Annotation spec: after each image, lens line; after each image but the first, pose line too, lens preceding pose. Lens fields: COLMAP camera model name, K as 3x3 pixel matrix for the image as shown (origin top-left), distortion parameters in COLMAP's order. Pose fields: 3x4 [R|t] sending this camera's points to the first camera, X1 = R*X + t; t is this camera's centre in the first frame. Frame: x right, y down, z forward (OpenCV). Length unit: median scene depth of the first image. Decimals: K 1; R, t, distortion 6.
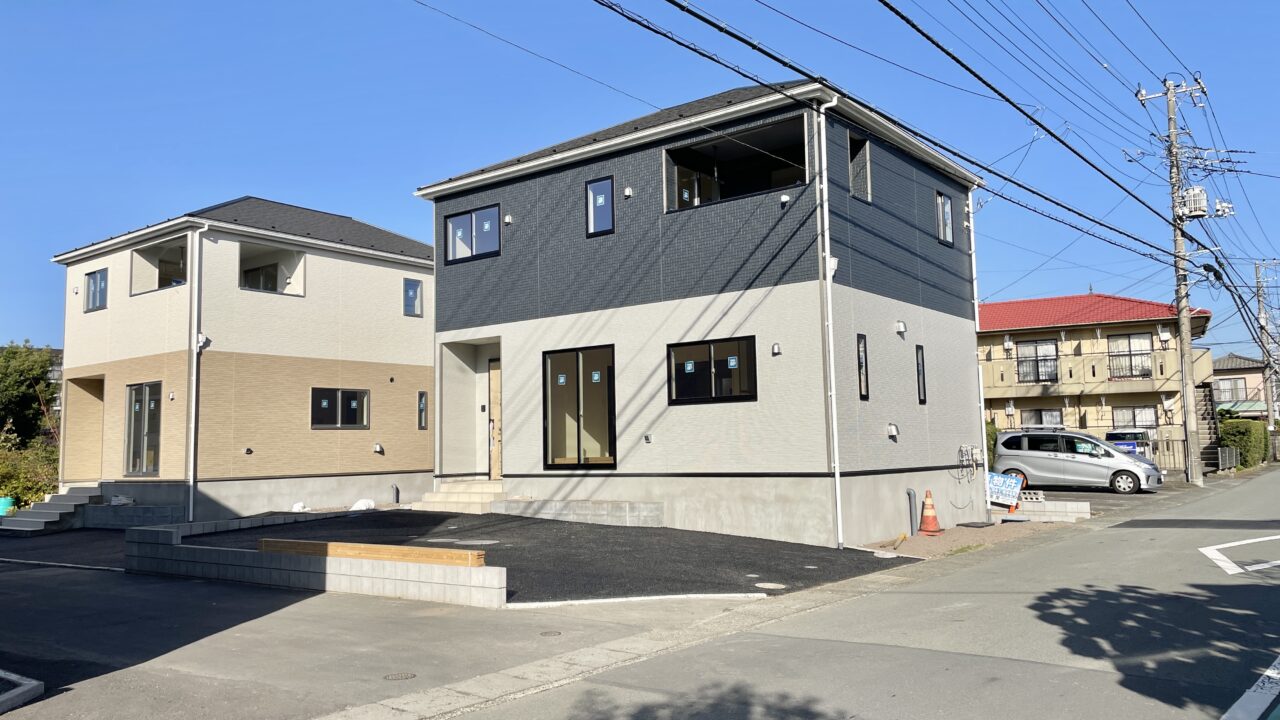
lens RADIAL K [[949.4, 0, 641.3], [0, 949.4, 352.2], [0, 0, 1]] dist [0.046179, -0.044667]
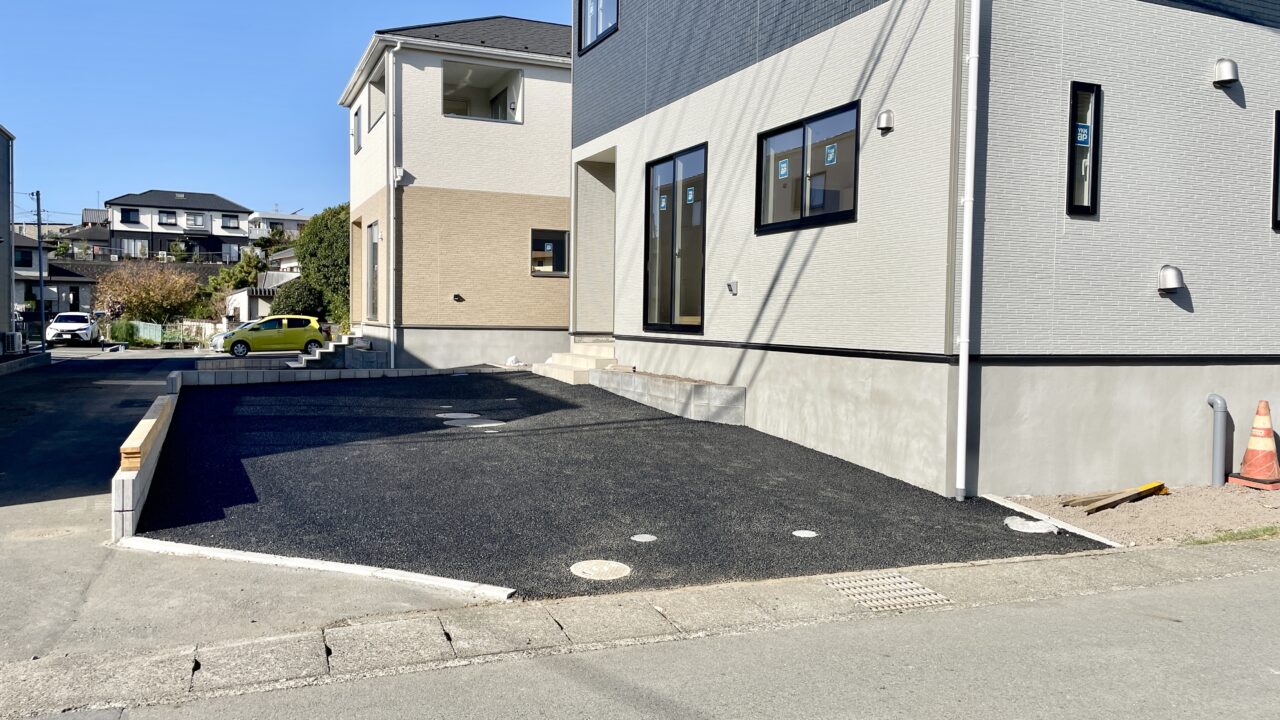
lens RADIAL K [[949.4, 0, 637.1], [0, 949.4, 366.2], [0, 0, 1]] dist [0.046179, -0.044667]
pose [[0.868605, 0.063775, -0.491384, 0.249477], [0.013475, 0.988275, 0.152085, 0.041948], [0.495322, -0.138724, 0.857561, 0.383632]]
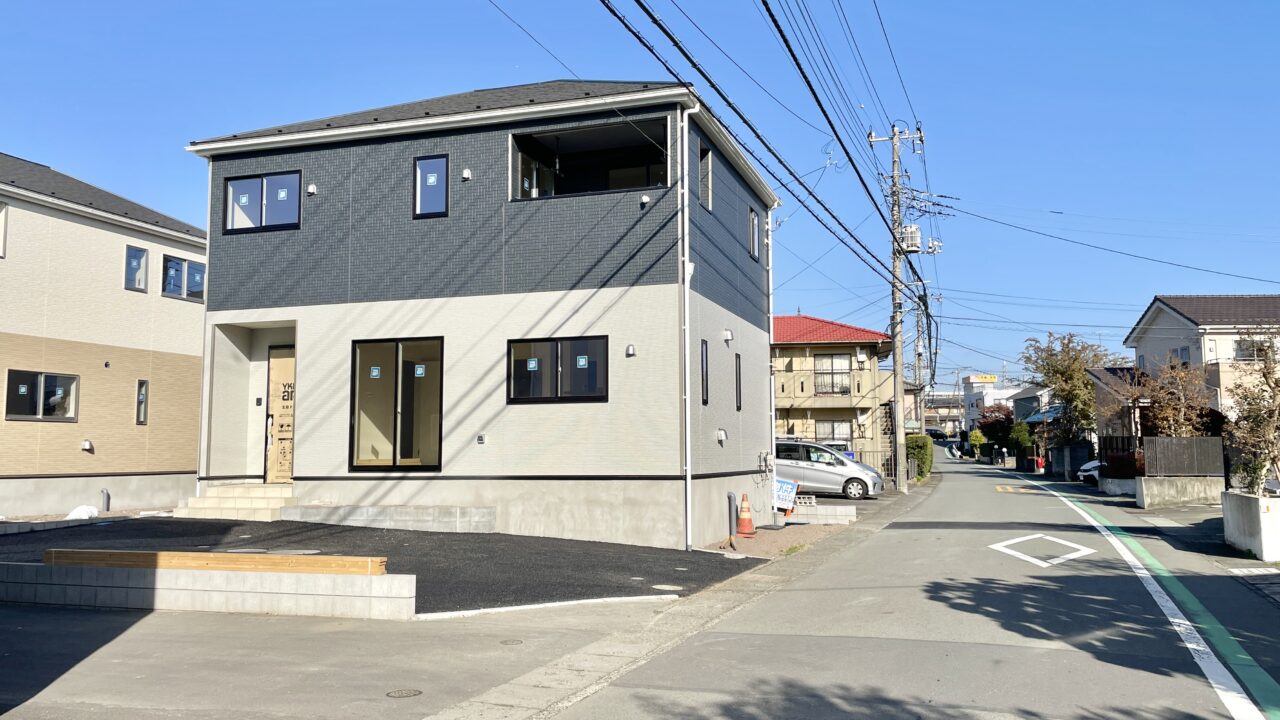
lens RADIAL K [[985.9, 0, 645.6], [0, 985.9, 360.4], [0, 0, 1]] dist [0.044146, -0.052088]
pose [[0.943227, 0.047220, 0.328776, -0.152732], [-0.048404, 0.998817, -0.004589, 0.009370], [-0.328604, -0.011586, 0.944397, 0.023298]]
